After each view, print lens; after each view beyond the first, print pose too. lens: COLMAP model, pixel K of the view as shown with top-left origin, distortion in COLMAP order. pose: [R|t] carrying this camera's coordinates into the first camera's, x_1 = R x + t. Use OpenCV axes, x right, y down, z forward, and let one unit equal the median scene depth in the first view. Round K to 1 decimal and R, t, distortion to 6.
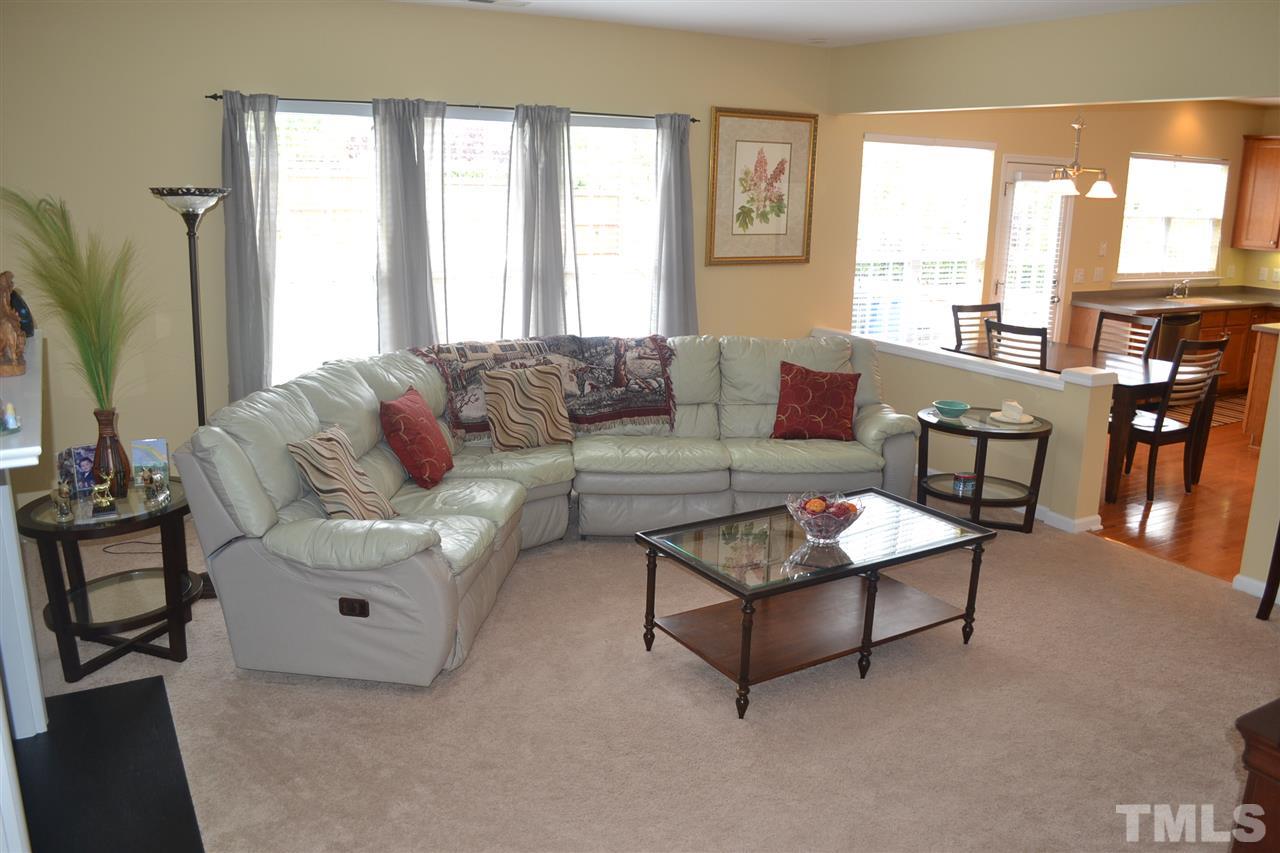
lens RADIAL K [[1030.2, 0, 638.0], [0, 1030.2, 447.5], [0, 0, 1]] dist [-0.077764, 0.009302]
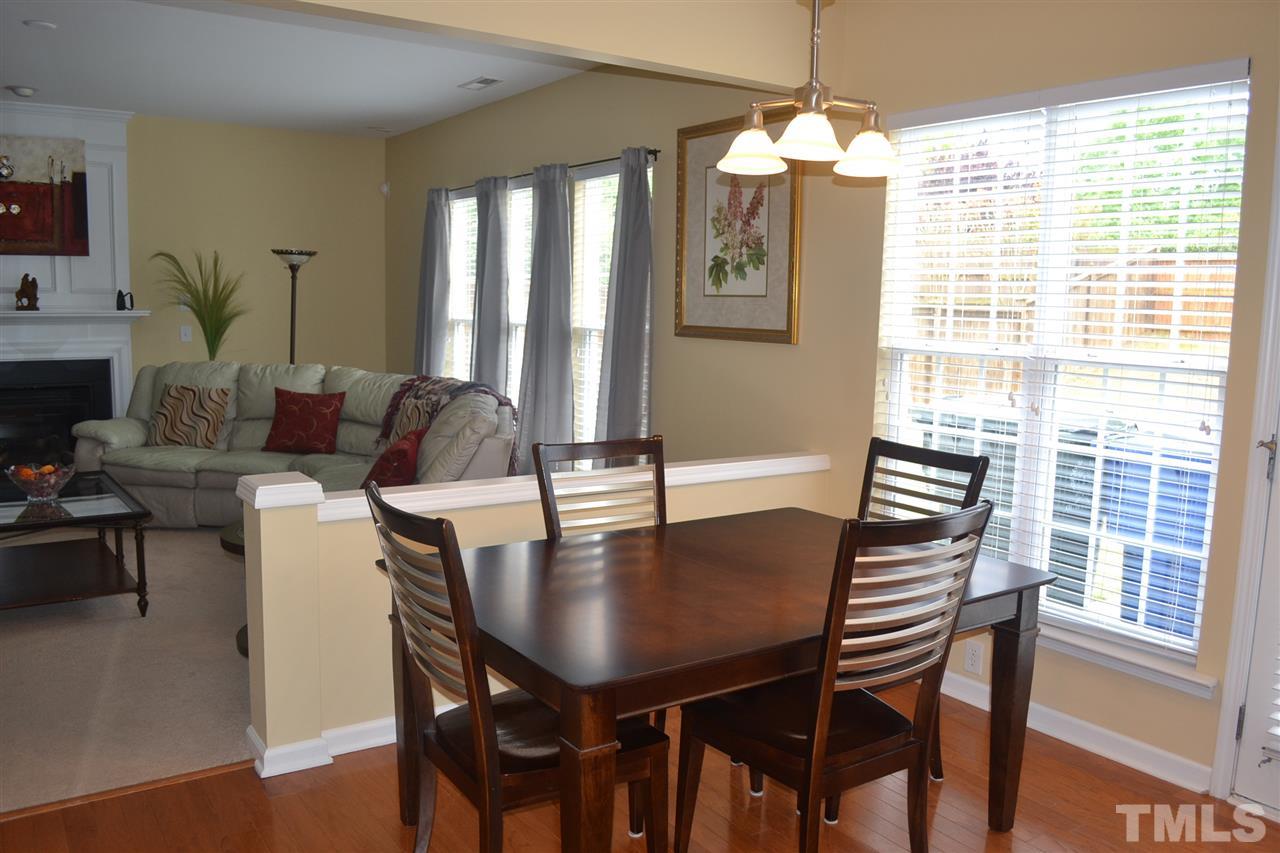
lens RADIAL K [[1030.2, 0, 641.5], [0, 1030.2, 426.3], [0, 0, 1]] dist [-0.077764, 0.009302]
pose [[0.077076, 0.102216, -0.991772, 0.817709], [-0.269059, 0.959958, 0.078027, -0.162220], [0.960035, 0.260831, 0.101492, 0.902374]]
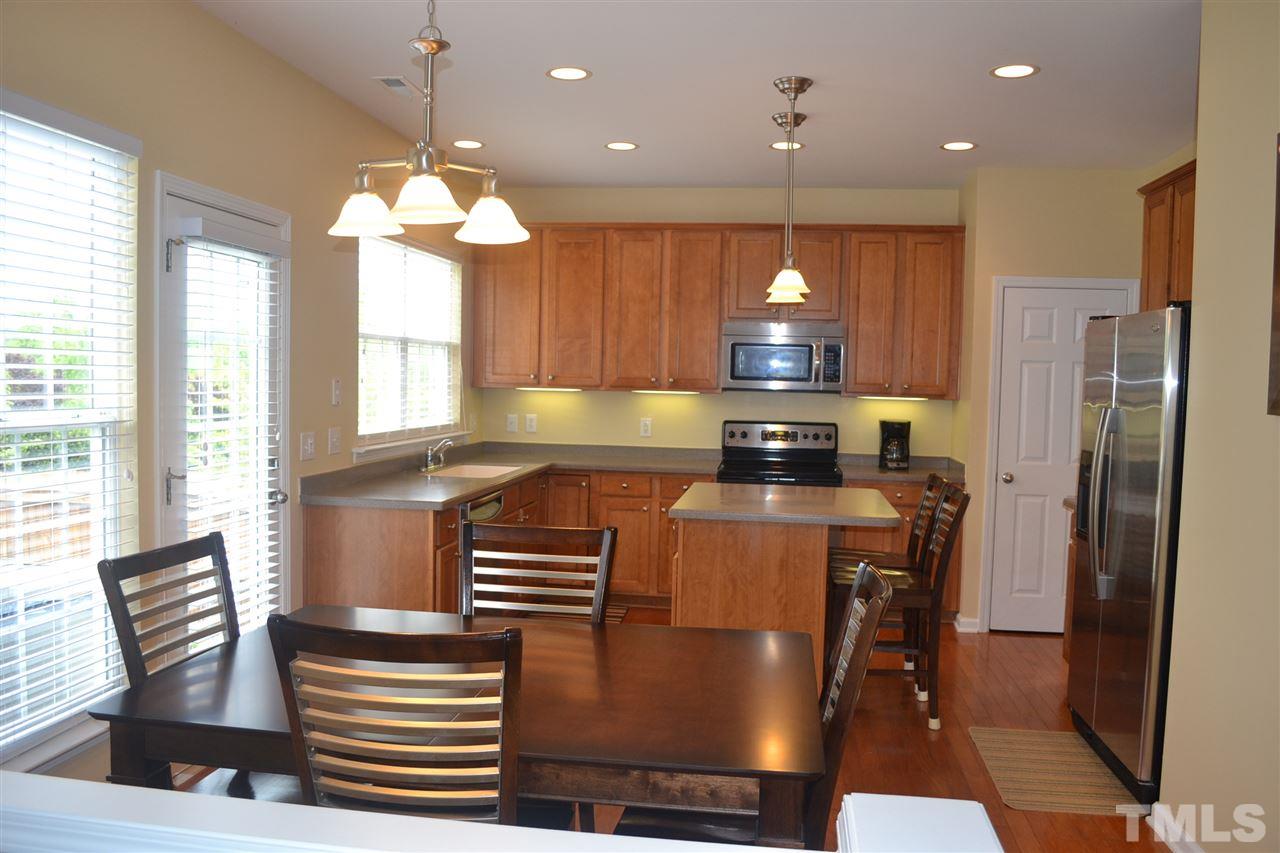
lens RADIAL K [[1030.2, 0, 637.2], [0, 1030.2, 432.3], [0, 0, 1]] dist [-0.077764, 0.009302]
pose [[0.619799, -0.048400, 0.783267, 0.175666], [0.184147, 0.979198, -0.085209, -0.130108], [-0.762849, 0.197048, 0.615819, 0.712039]]
